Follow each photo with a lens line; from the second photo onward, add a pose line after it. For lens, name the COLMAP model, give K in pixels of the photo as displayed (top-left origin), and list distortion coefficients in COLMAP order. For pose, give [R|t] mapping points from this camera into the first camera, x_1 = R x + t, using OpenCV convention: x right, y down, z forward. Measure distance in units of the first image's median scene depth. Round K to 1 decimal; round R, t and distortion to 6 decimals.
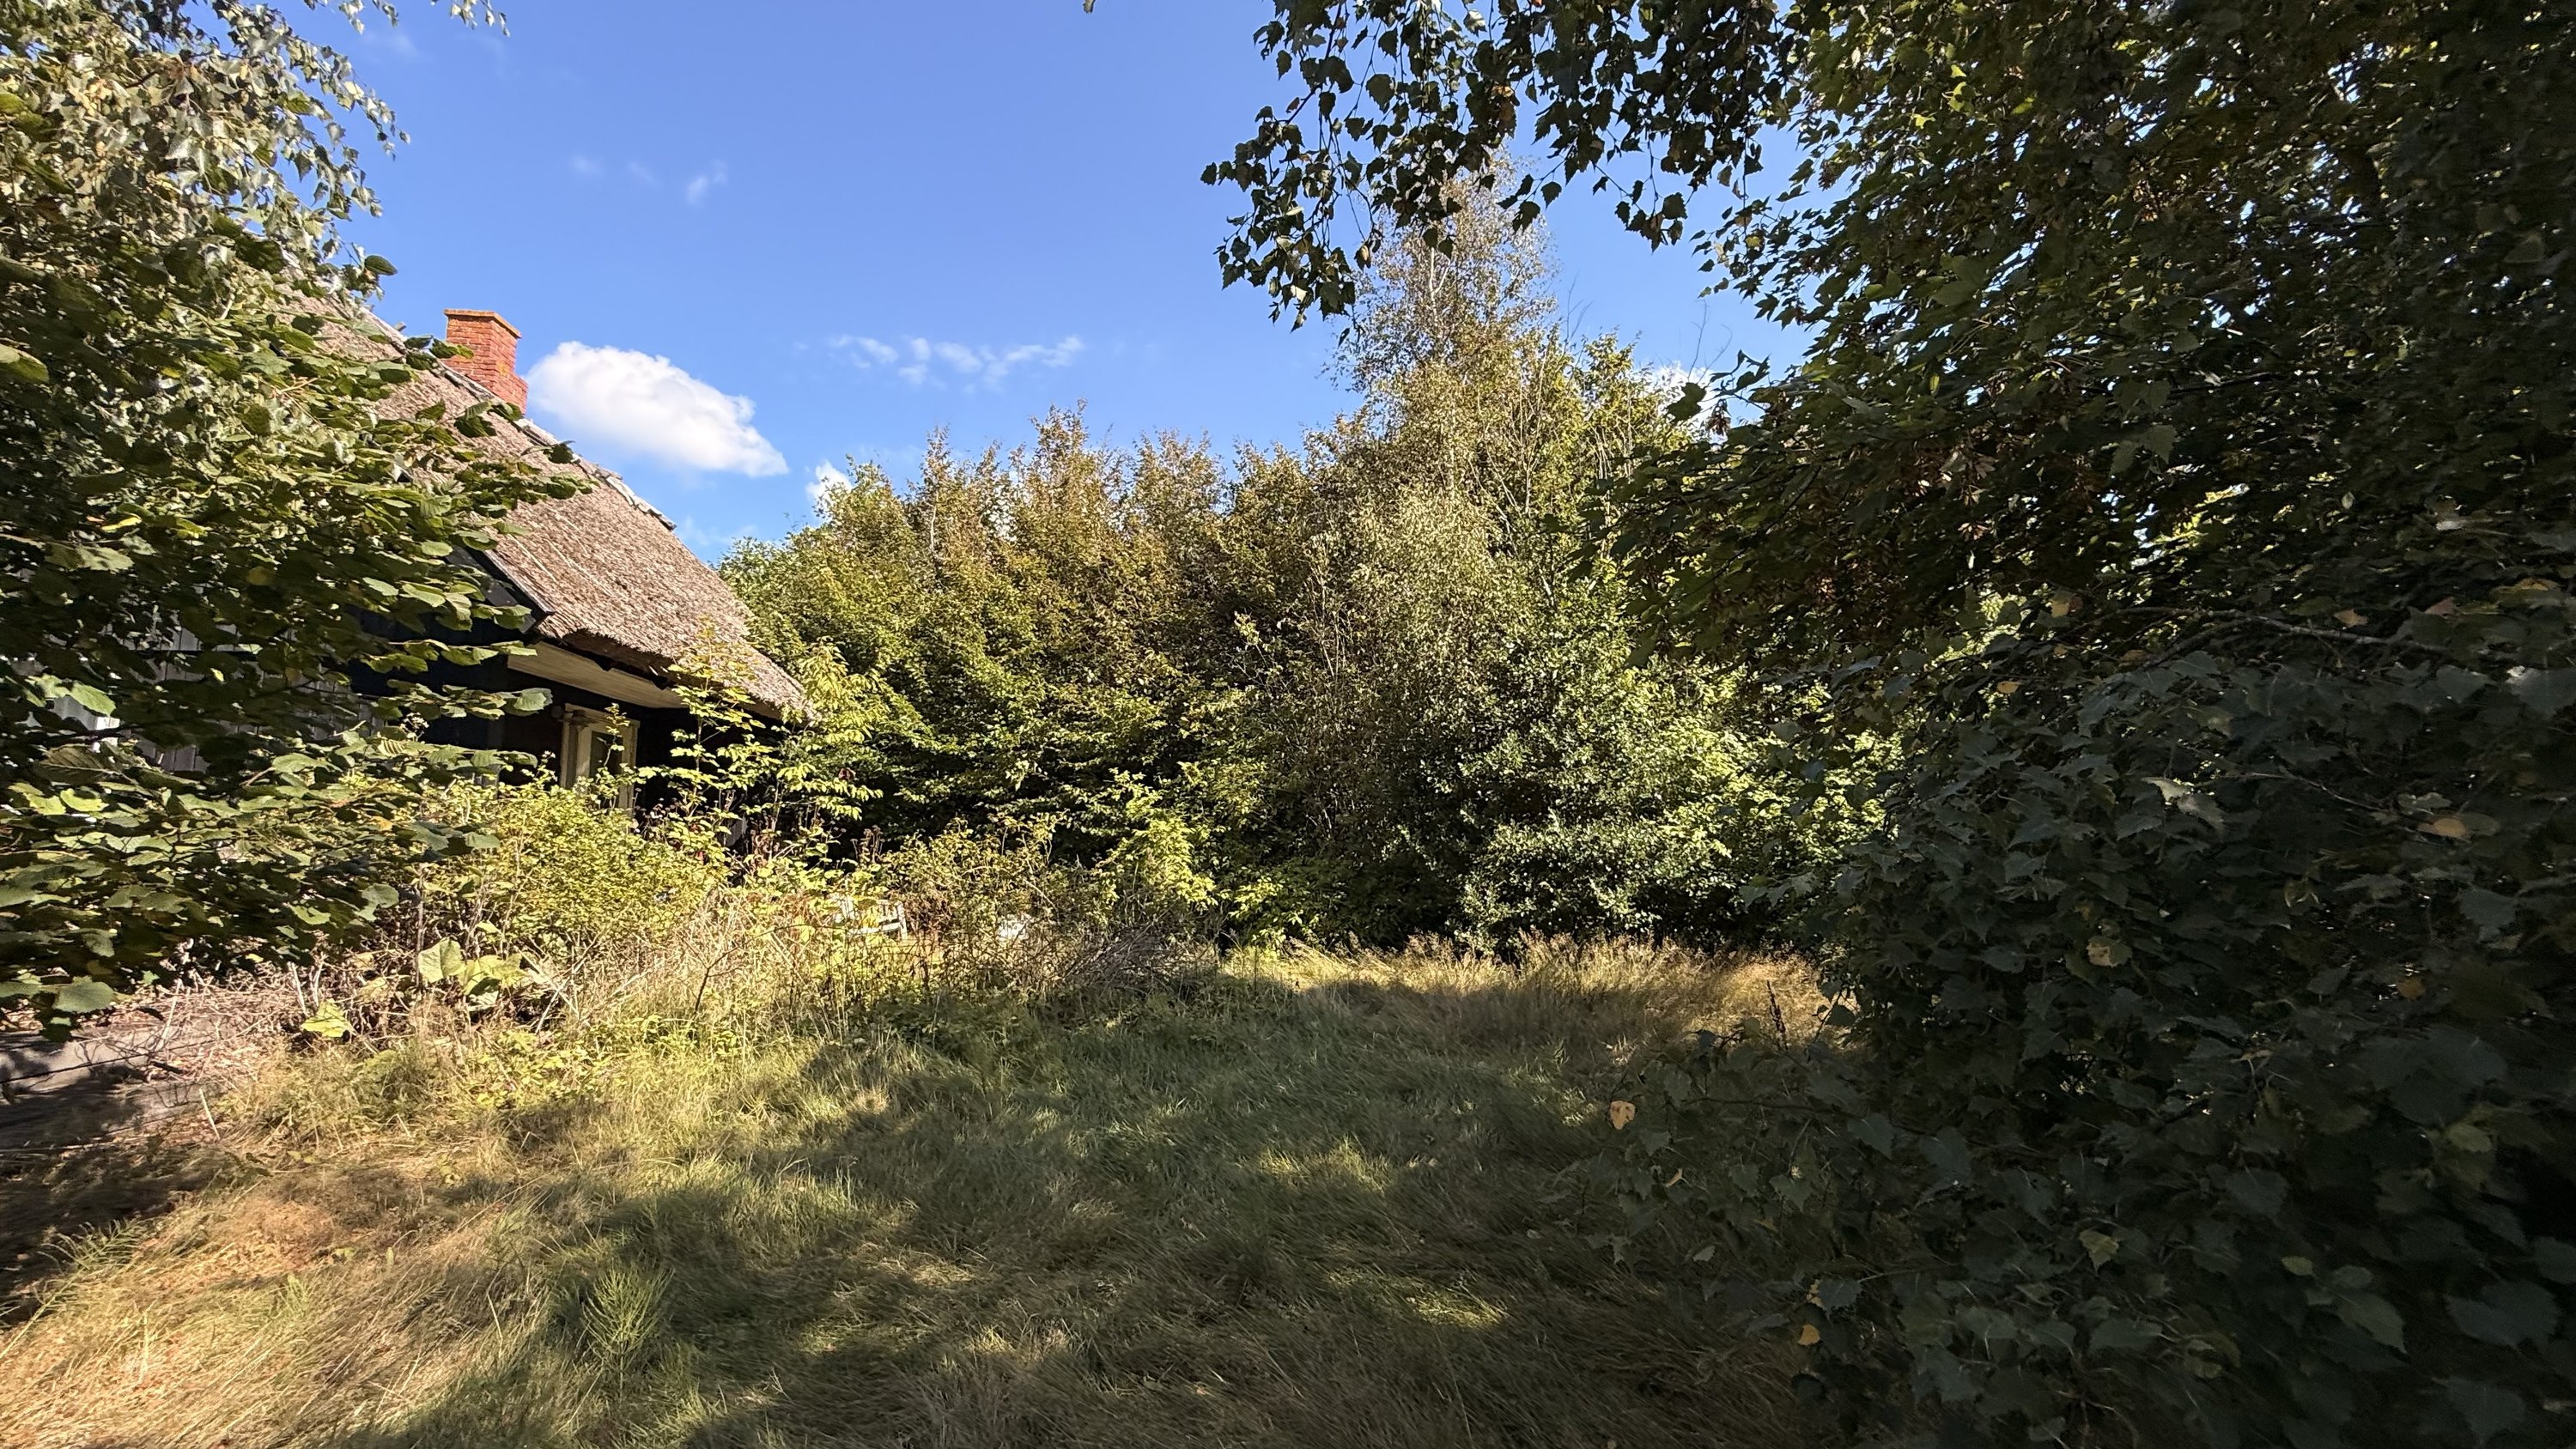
lens RADIAL K [[1019.7, 0, 1307.4], [0, 1019.7, 718.3], [0, 0, 1]] dist [-0.003507, -0.000923]
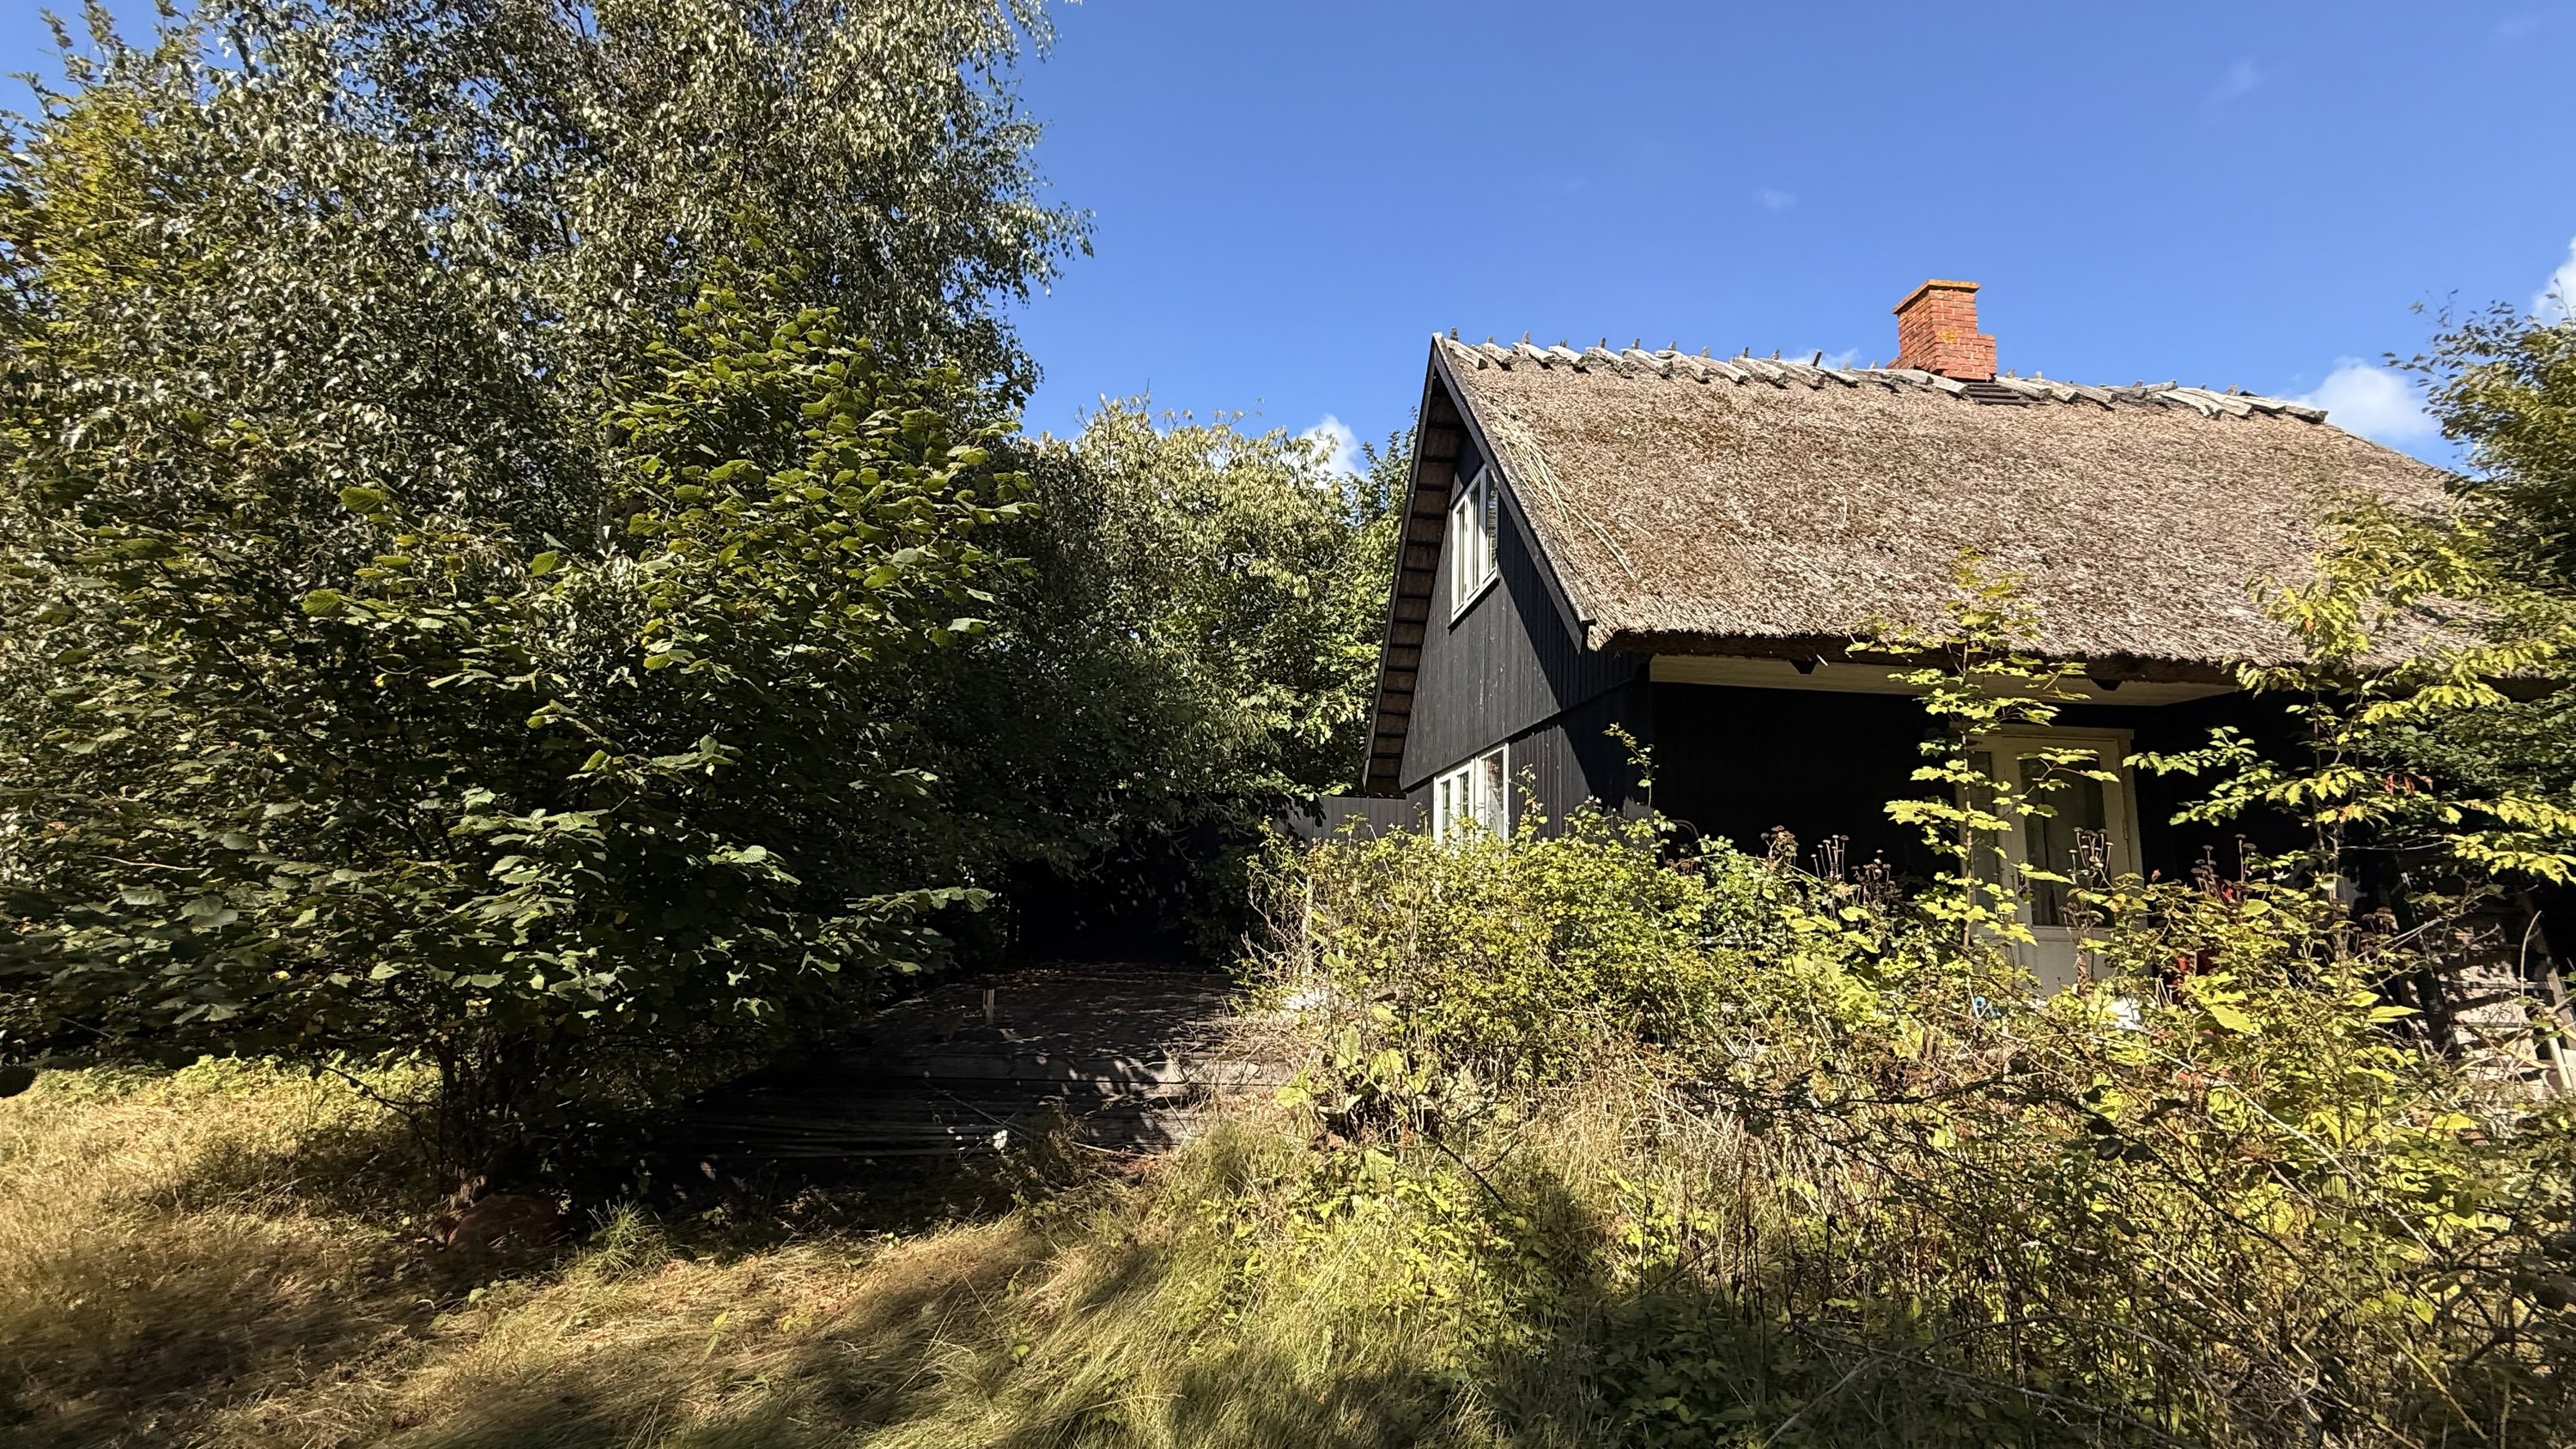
lens RADIAL K [[1019.7, 0, 1293.6], [0, 1019.7, 731.0], [0, 0, 1]] dist [-0.003507, -0.000923]
pose [[-0.067895, -0.138911, -0.987975, 0.025236], [0.097792, 0.984565, -0.145152, 0.043868], [0.992888, -0.106471, -0.053262, 0.477433]]
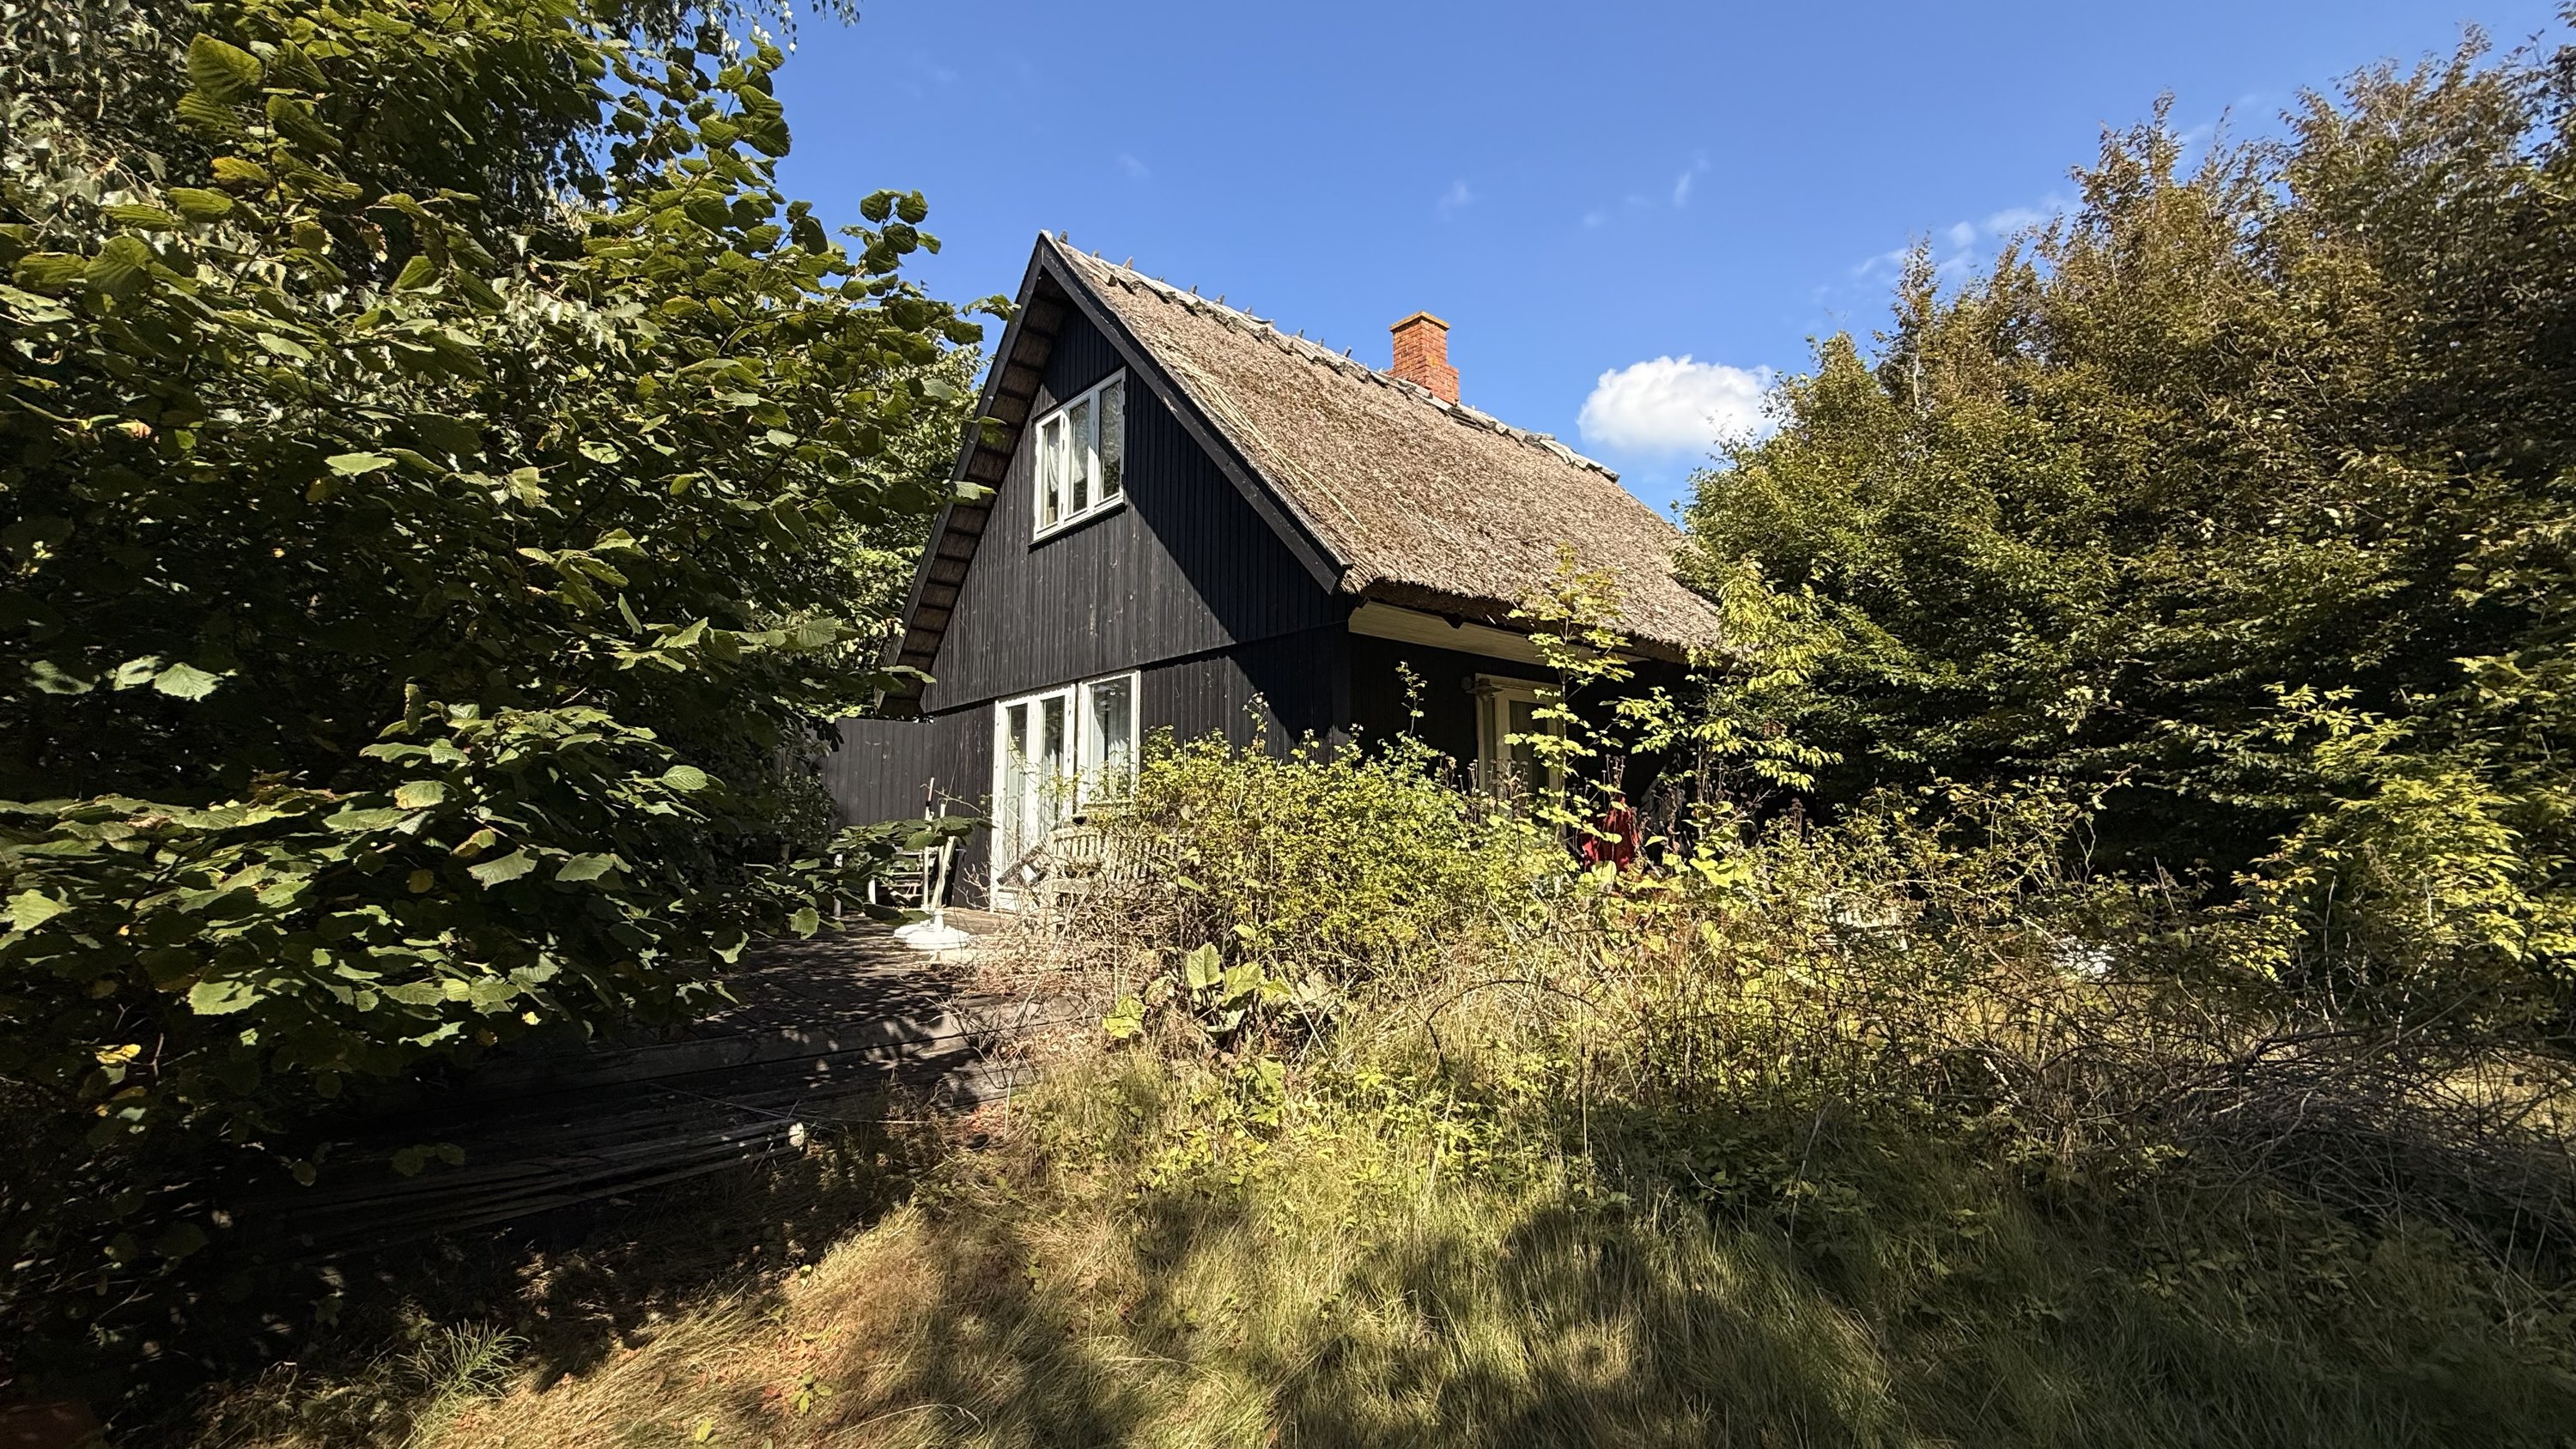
lens RADIAL K [[1019.7, 0, 1285.2], [0, 1019.7, 733.8], [0, 0, 1]] dist [-0.003507, -0.000923]
pose [[0.543685, -0.063173, -0.836908, -0.028851], [0.105659, 0.994382, -0.006420, 0.023869], [0.832612, -0.084936, 0.547305, 0.274799]]
